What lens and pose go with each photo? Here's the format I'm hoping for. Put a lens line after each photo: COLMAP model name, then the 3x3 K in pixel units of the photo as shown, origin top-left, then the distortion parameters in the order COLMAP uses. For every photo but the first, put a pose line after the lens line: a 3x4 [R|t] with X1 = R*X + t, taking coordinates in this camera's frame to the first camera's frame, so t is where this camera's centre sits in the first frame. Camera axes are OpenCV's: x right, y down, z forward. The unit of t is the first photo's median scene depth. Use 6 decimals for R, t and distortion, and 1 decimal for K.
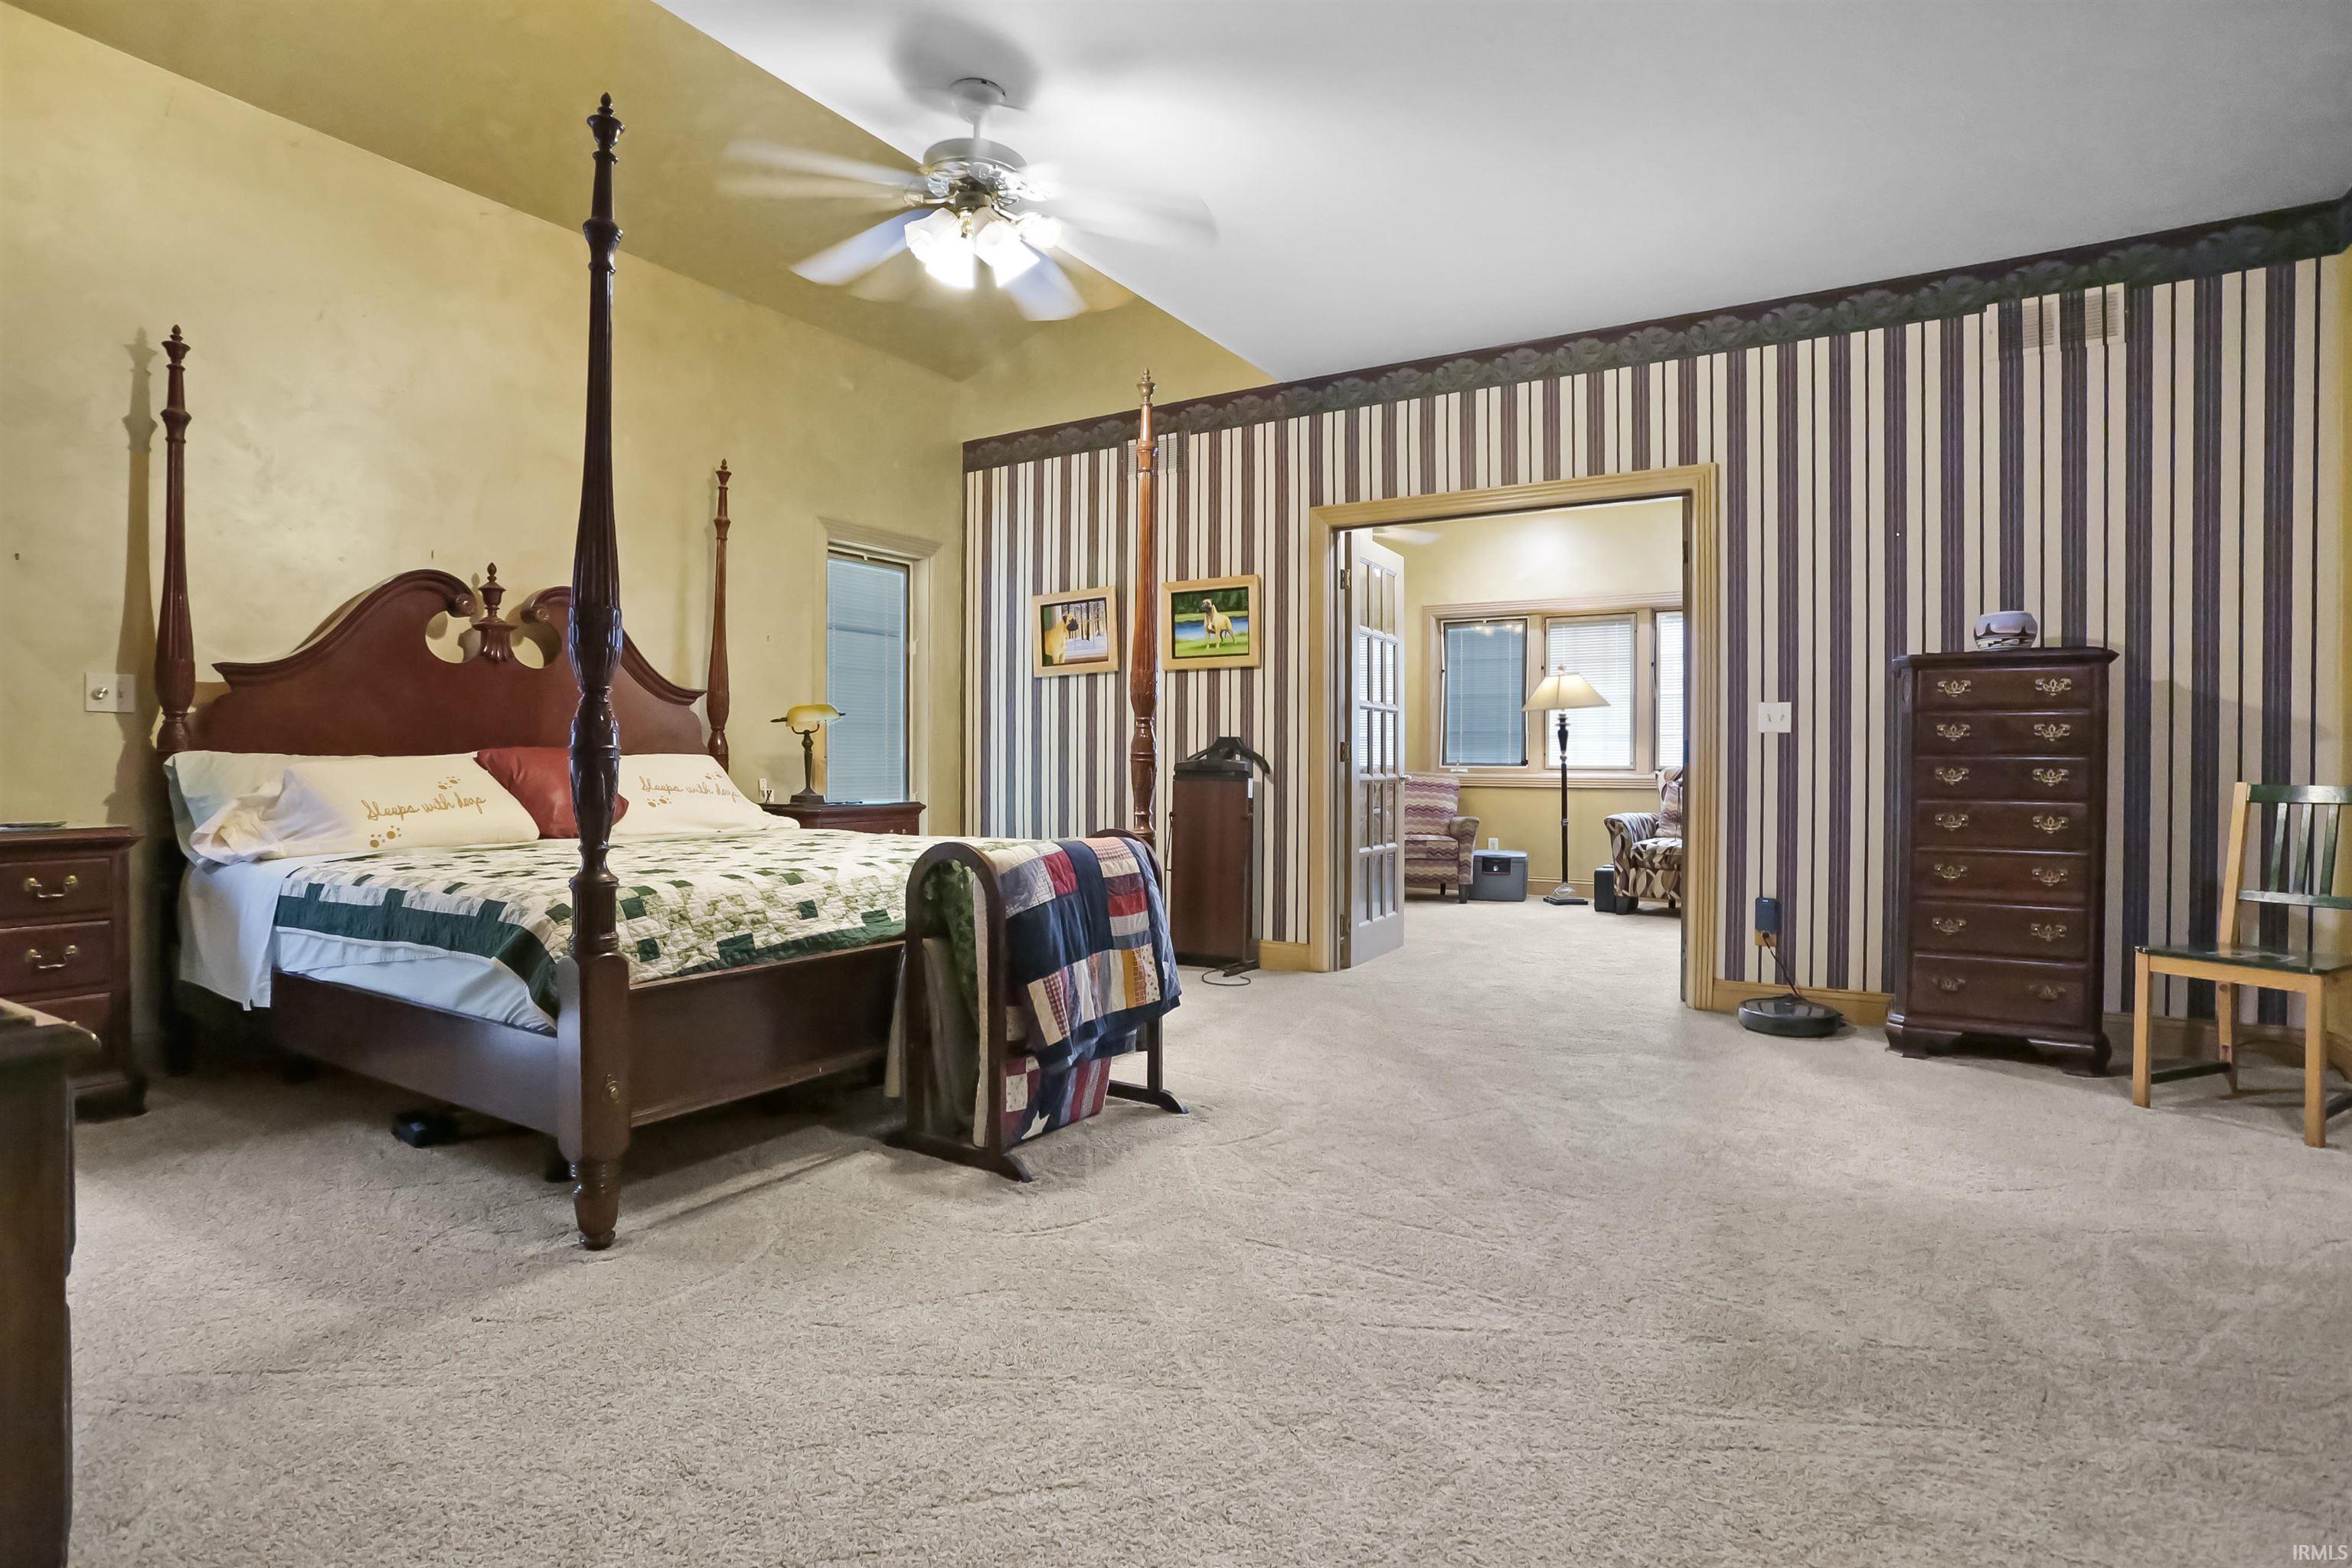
lens RADIAL K [[1152.8, 0, 1185.6], [0, 1152.8, 762.0], [0, 0, 1]] dist [-0.052424, 0.001159]
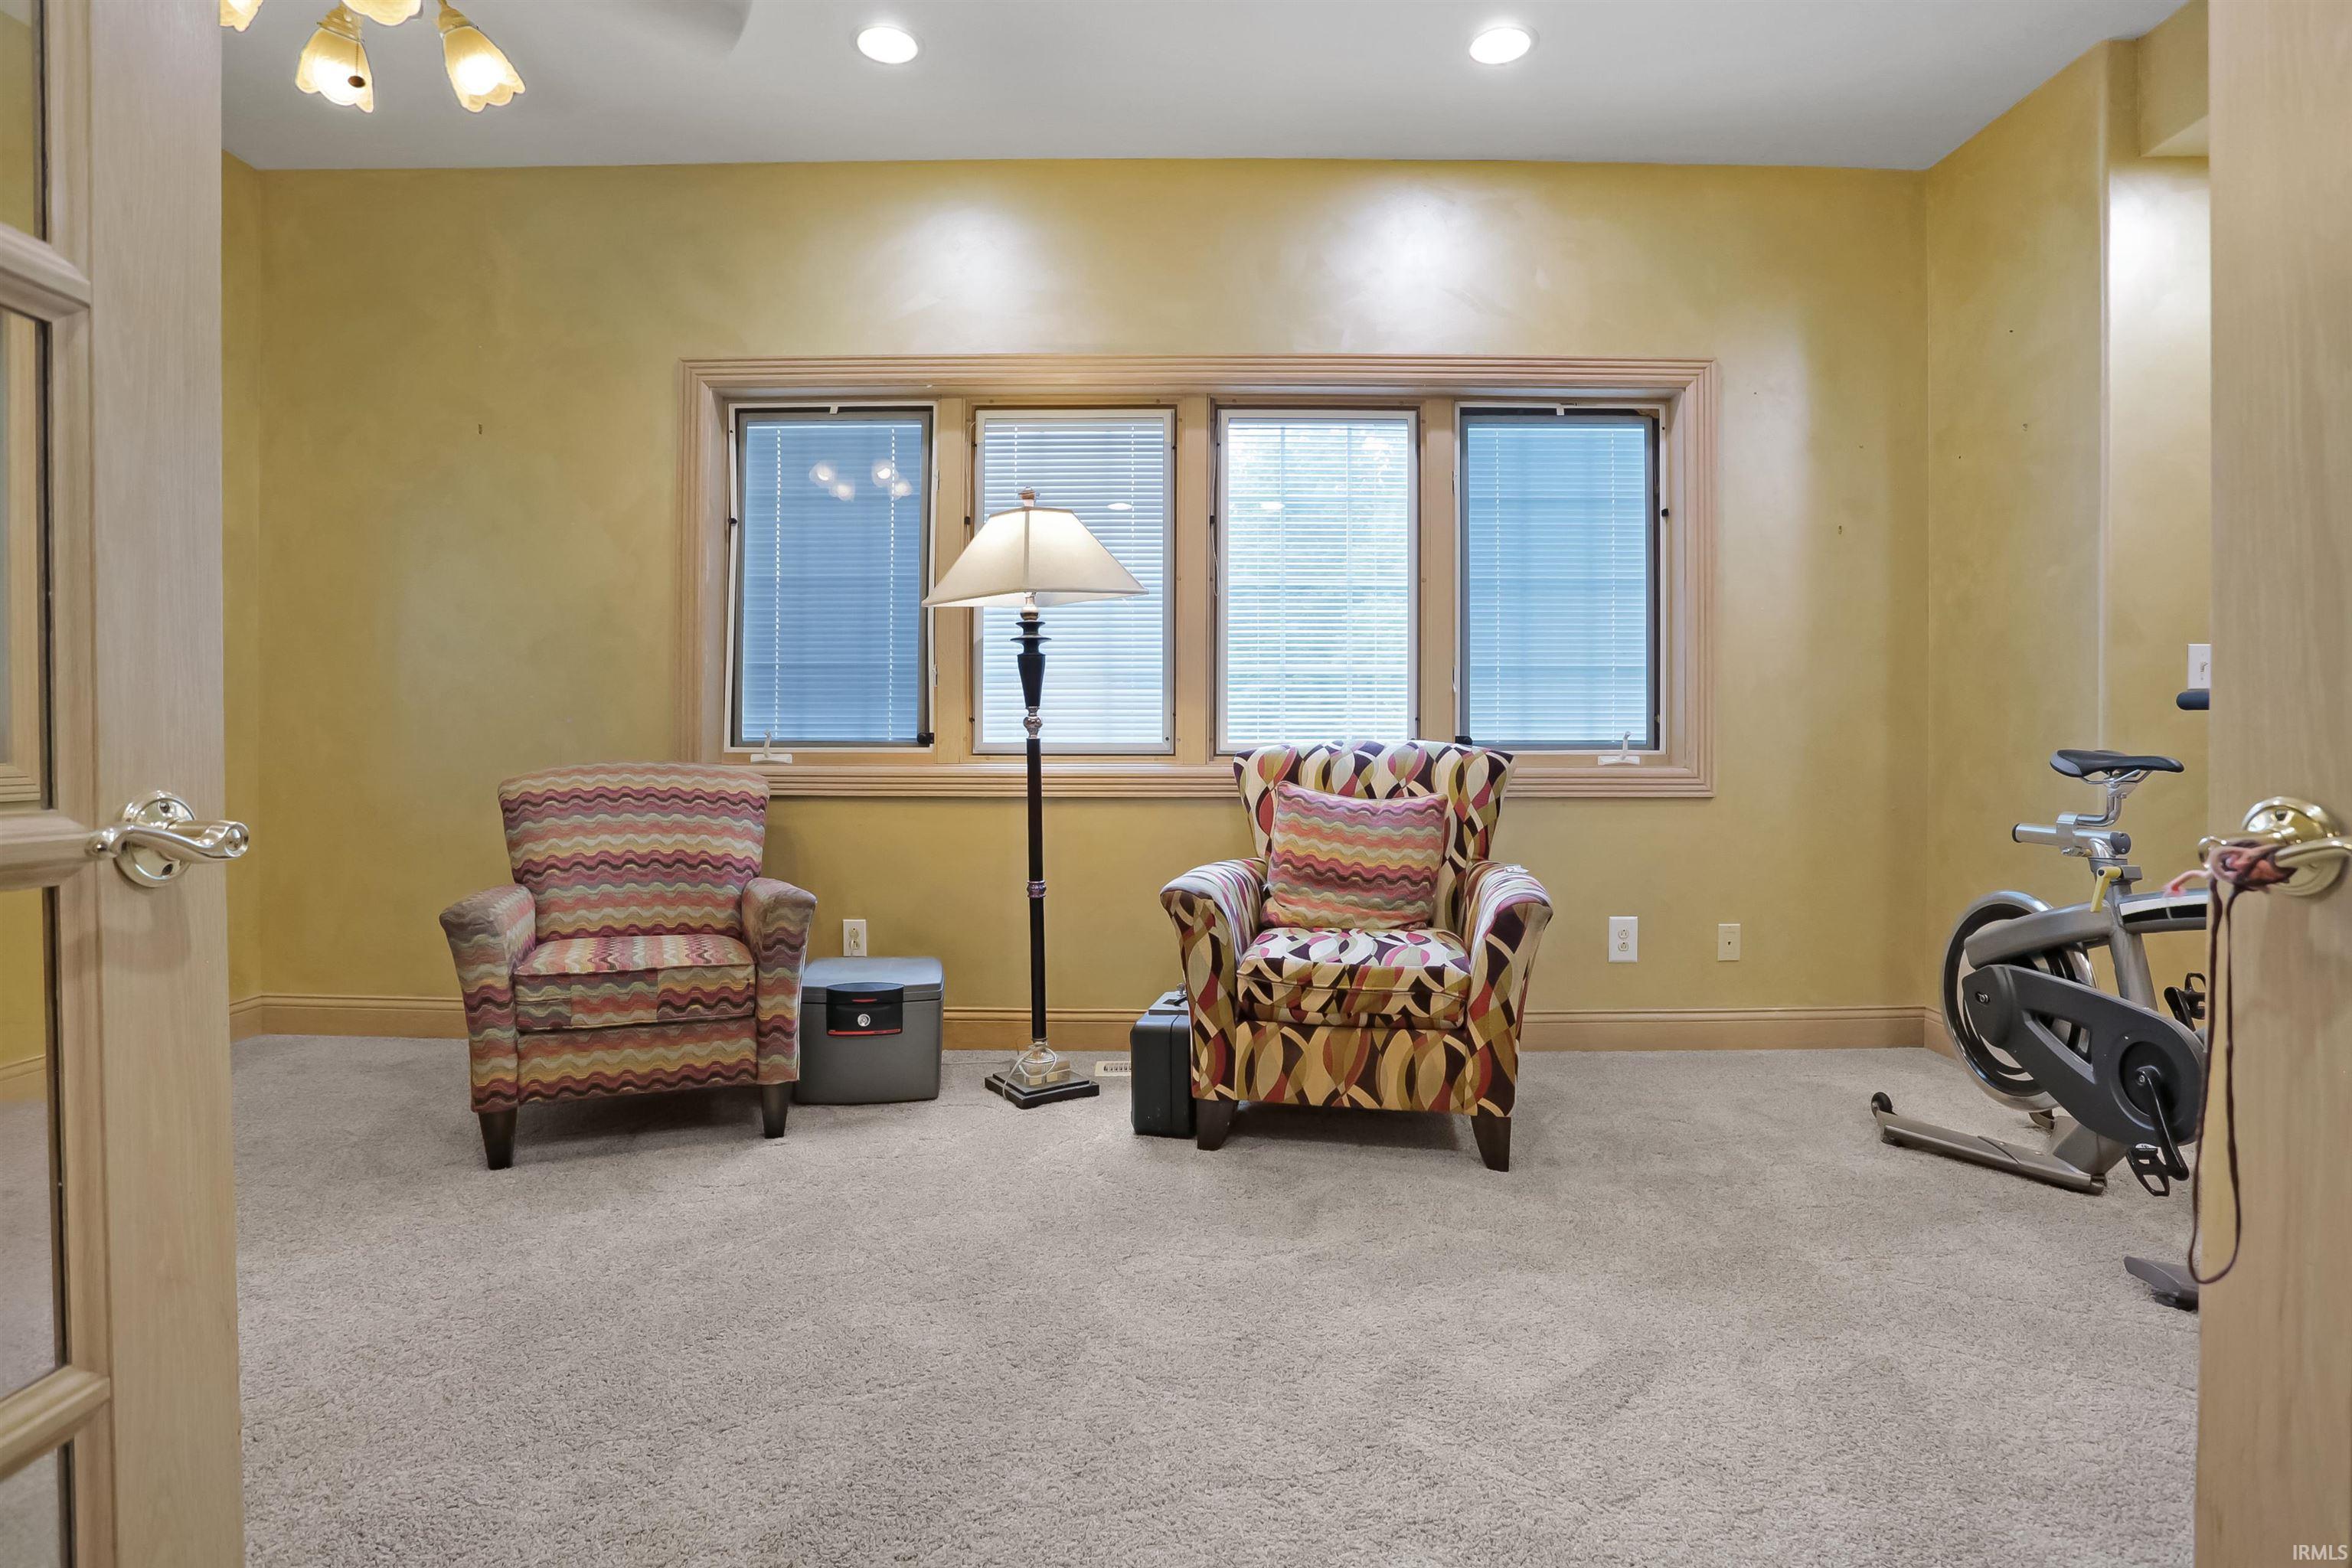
lens RADIAL K [[1152.8, 0, 1185.6], [0, 1152.8, 762.0], [0, 0, 1]] dist [-0.052424, 0.001159]
pose [[0.856801, -0.010622, 0.515538, 0.170160], [0.003295, 0.999880, 0.015124, 0.003417], [-0.515637, -0.011259, 0.856733, 0.633023]]
